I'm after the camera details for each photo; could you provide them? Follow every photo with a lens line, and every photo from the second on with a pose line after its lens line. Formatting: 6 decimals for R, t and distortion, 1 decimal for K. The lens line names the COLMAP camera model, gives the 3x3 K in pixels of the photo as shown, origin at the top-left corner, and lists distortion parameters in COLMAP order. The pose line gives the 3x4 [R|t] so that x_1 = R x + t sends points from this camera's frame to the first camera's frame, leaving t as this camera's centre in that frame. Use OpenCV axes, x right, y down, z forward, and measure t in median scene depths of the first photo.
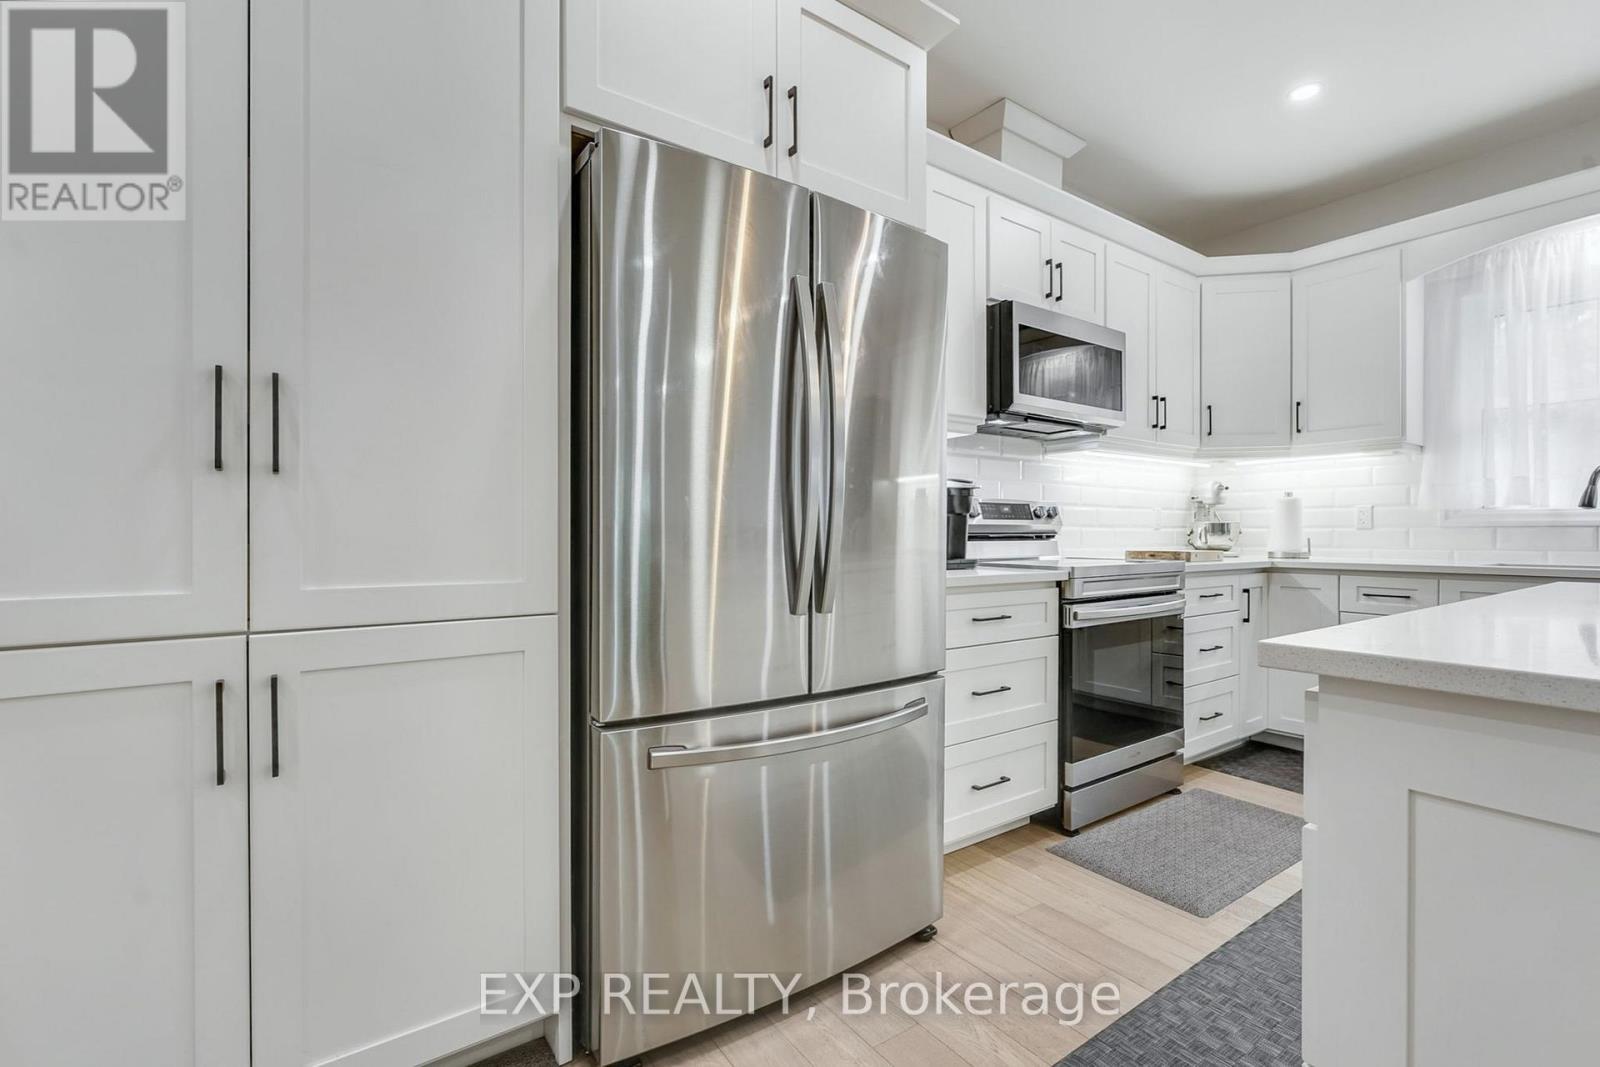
lens RADIAL K [[708.6, 0, 792.5], [0, 708.6, 533.3], [0, 0, 1]] dist [-0.009553, 0.000019]
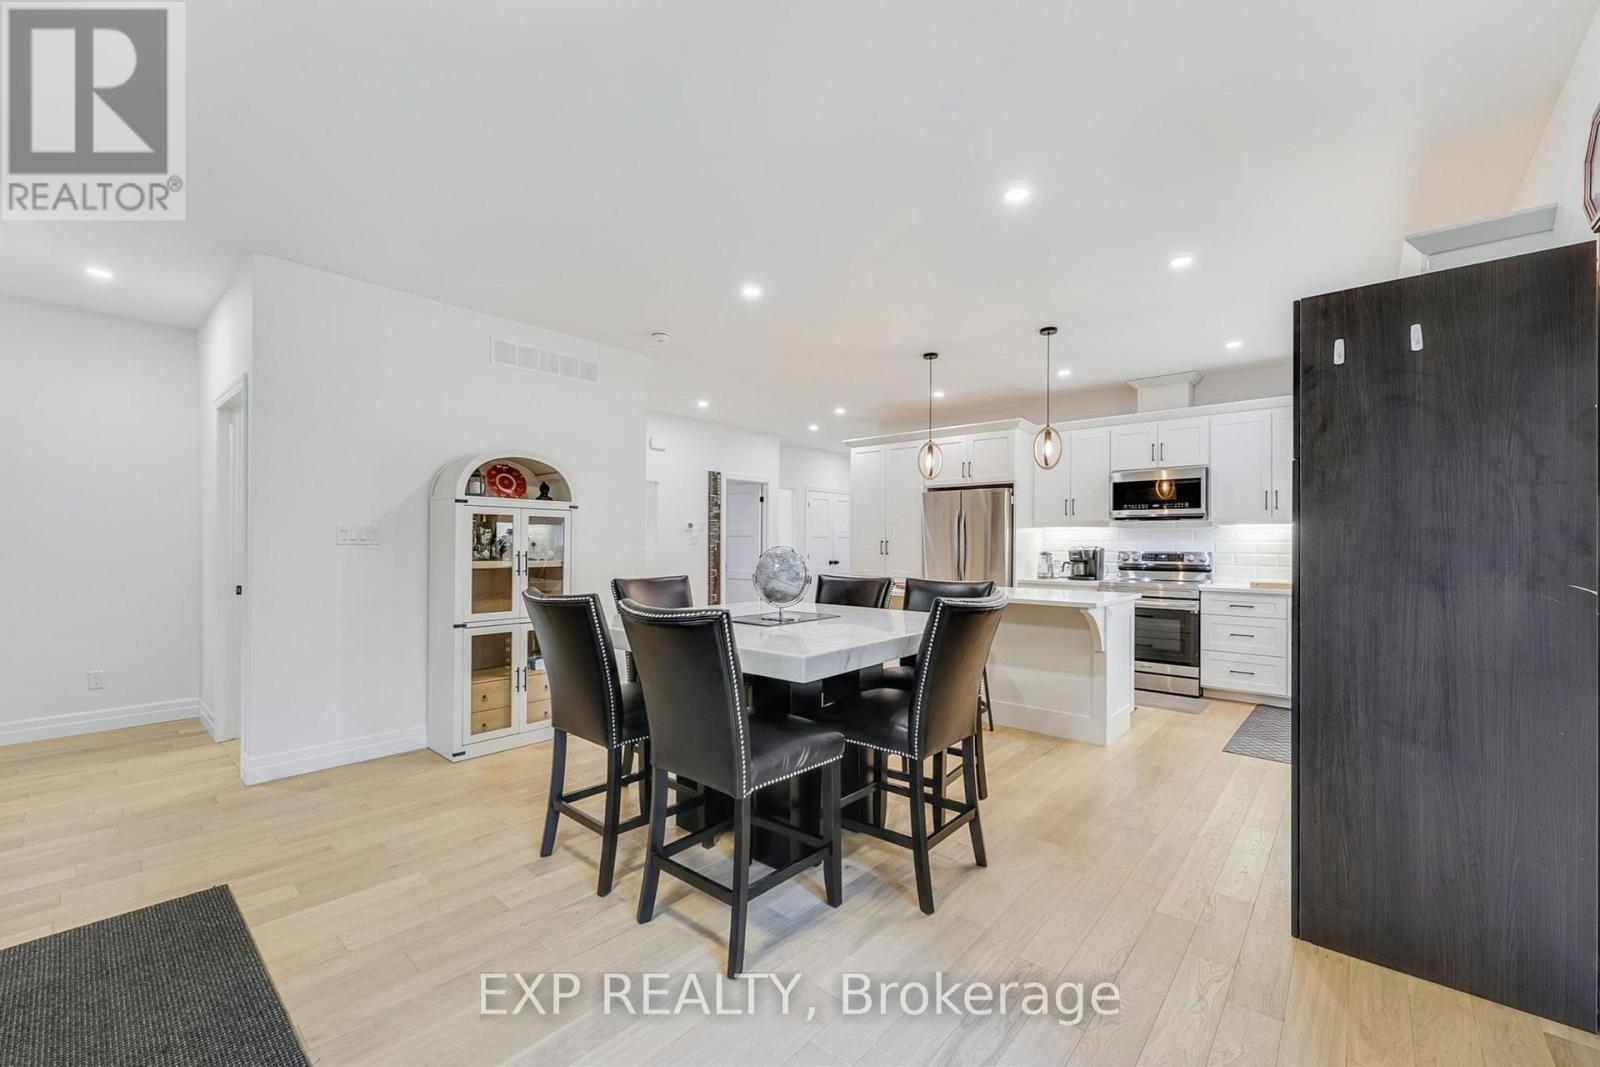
lens RADIAL K [[650.1, 0, 802.4], [0, 650.1, 545.0], [0, 0, 1]] dist [-0.007709, -0.000204]
pose [[0.232640, 0.005344, -0.972548, 2.156970], [-0.001472, 0.999986, 0.005142, -0.085452], [0.972562, 0.000235, 0.232645, -0.554316]]
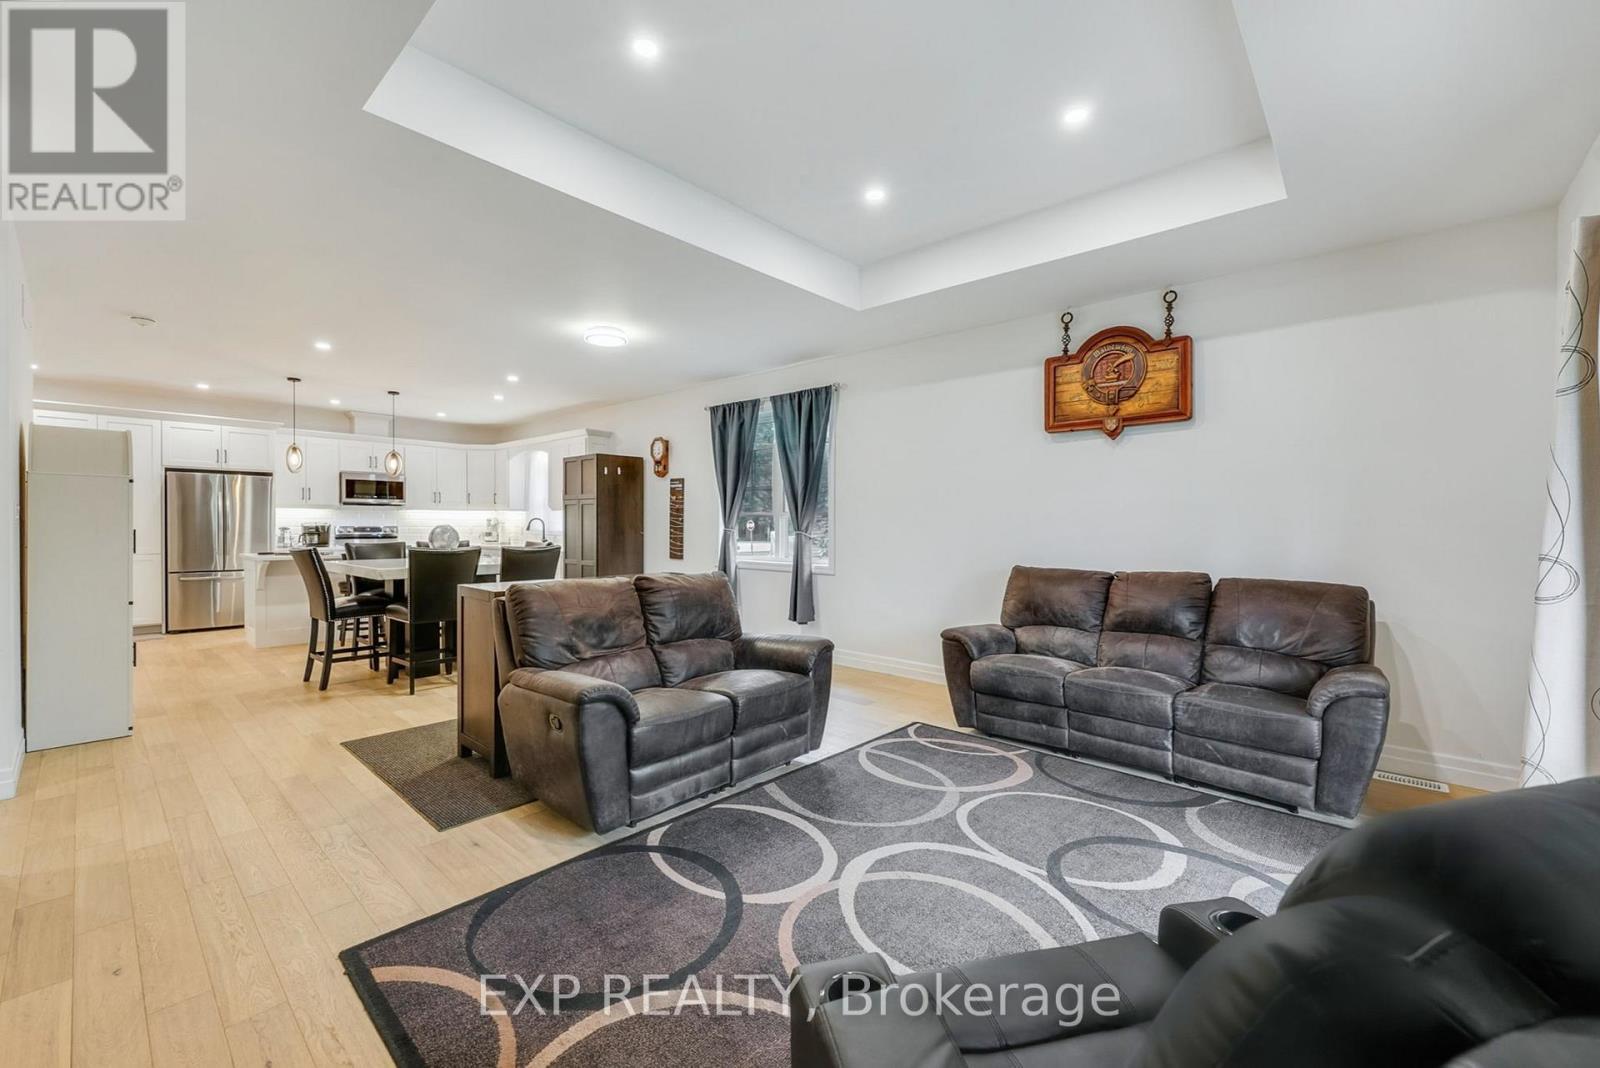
lens RADIAL K [[650.1, 0, 807.6], [0, 650.1, 528.8], [0, 0, 1]] dist [-0.007709, -0.000204]
pose [[0.975018, 0.005458, 0.222057, 1.791191], [-0.007913, 0.999917, 0.010167, -0.091989], [-0.221983, -0.011670, 0.974981, -2.604578]]
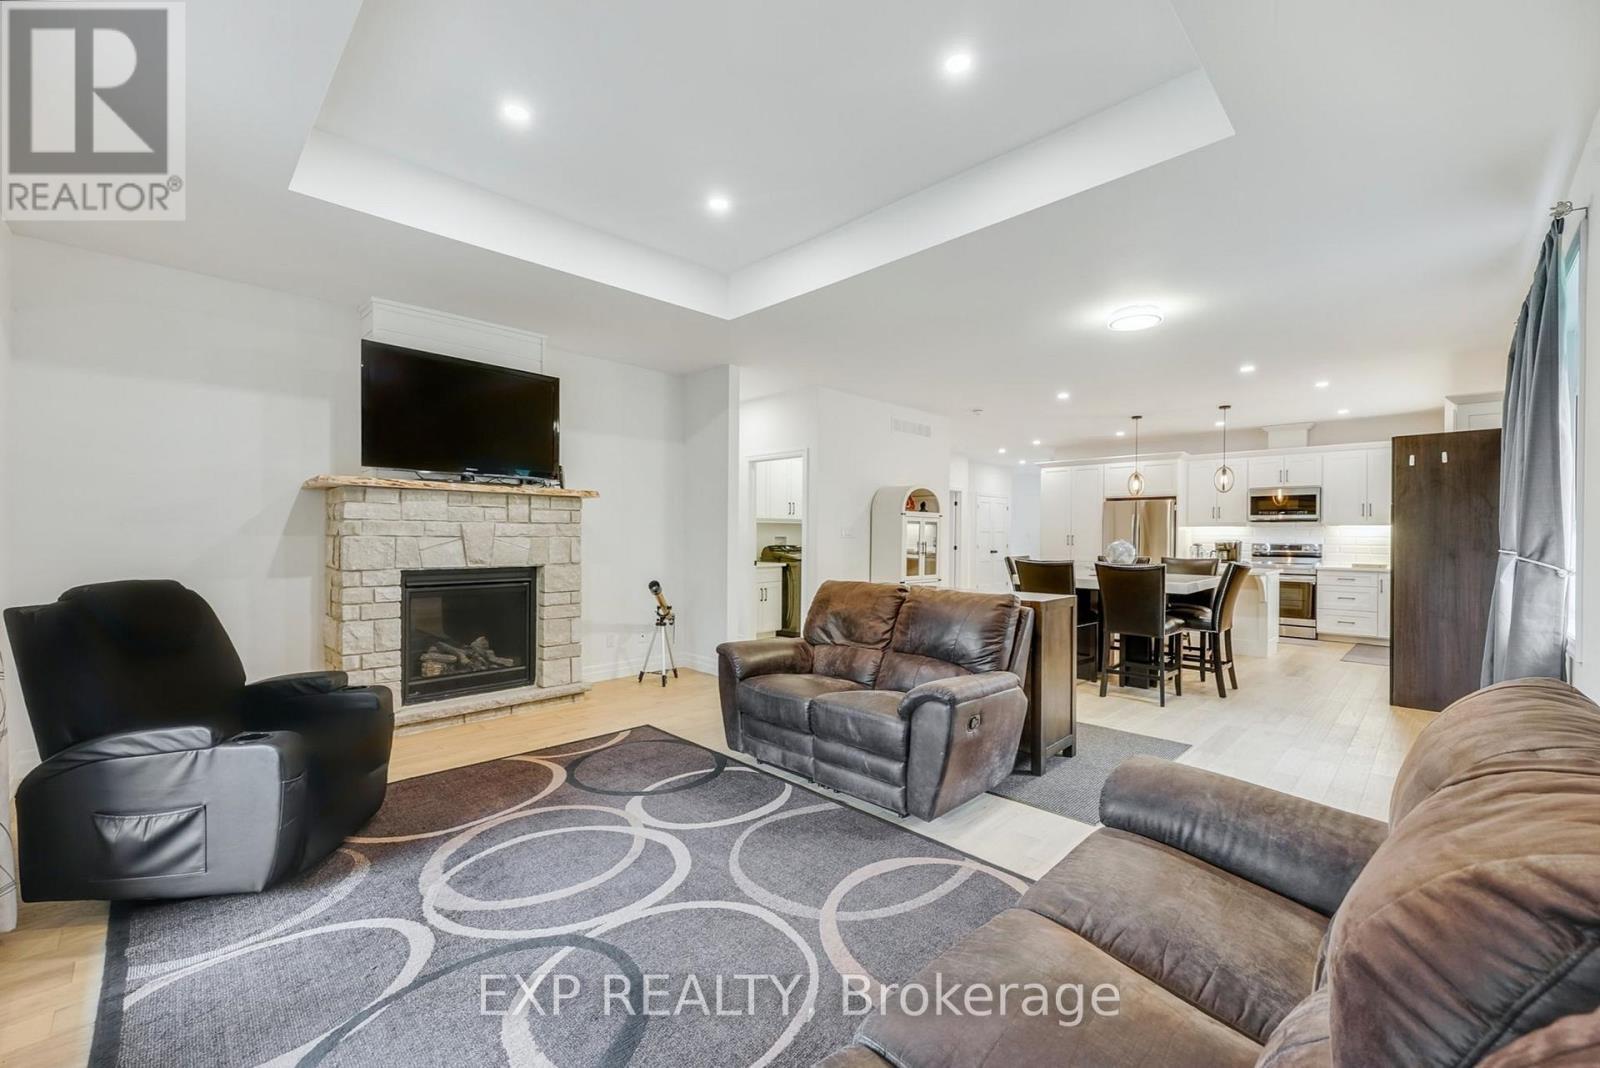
lens RADIAL K [[650.1, 0, 796.4], [0, 650.1, 537.8], [0, 0, 1]] dist [-0.007709, -0.000204]
pose [[0.159621, 0.007814, -0.987147, 3.056945], [-0.004679, 0.999963, 0.007159, -0.093734], [0.987167, 0.003476, 0.159652, -1.730806]]
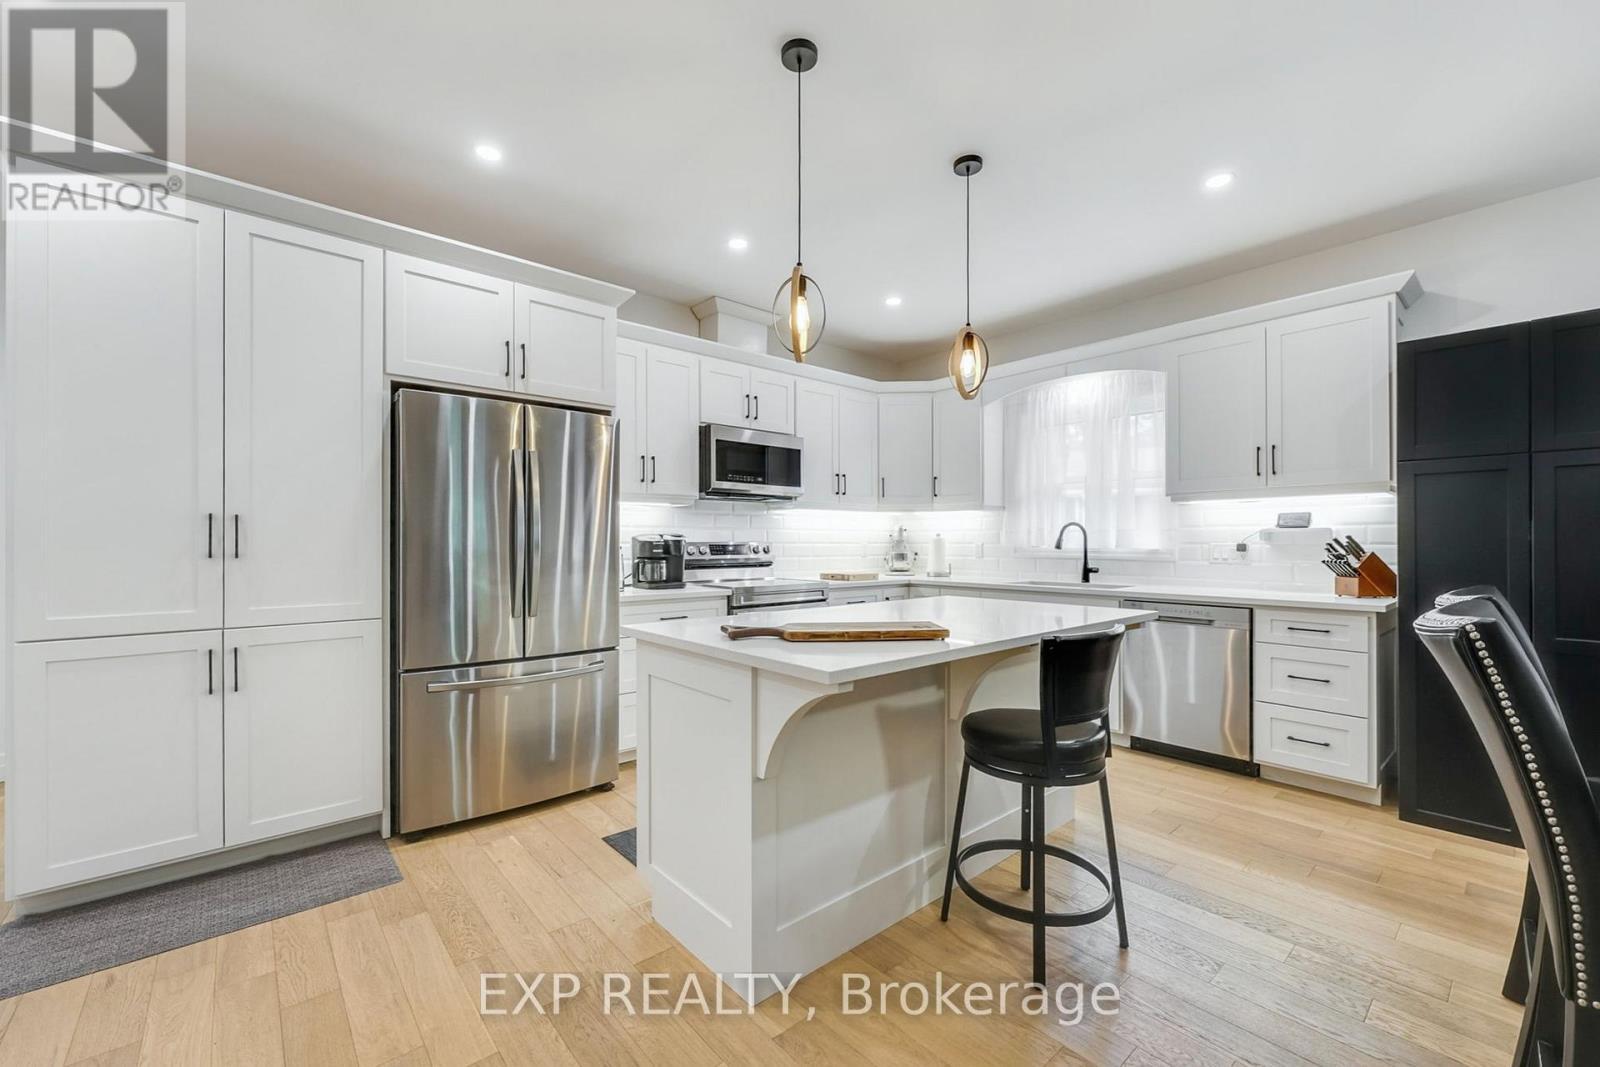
lens RADIAL K [[650.1, 0, 798.3], [0, 650.1, 538.3], [0, 0, 1]] dist [-0.007709, -0.000204]
pose [[0.995260, -0.000203, 0.097246, 0.350608], [0.000613, 0.999991, -0.004191, -0.056414], [-0.097244, 0.004231, 0.995252, -0.505863]]
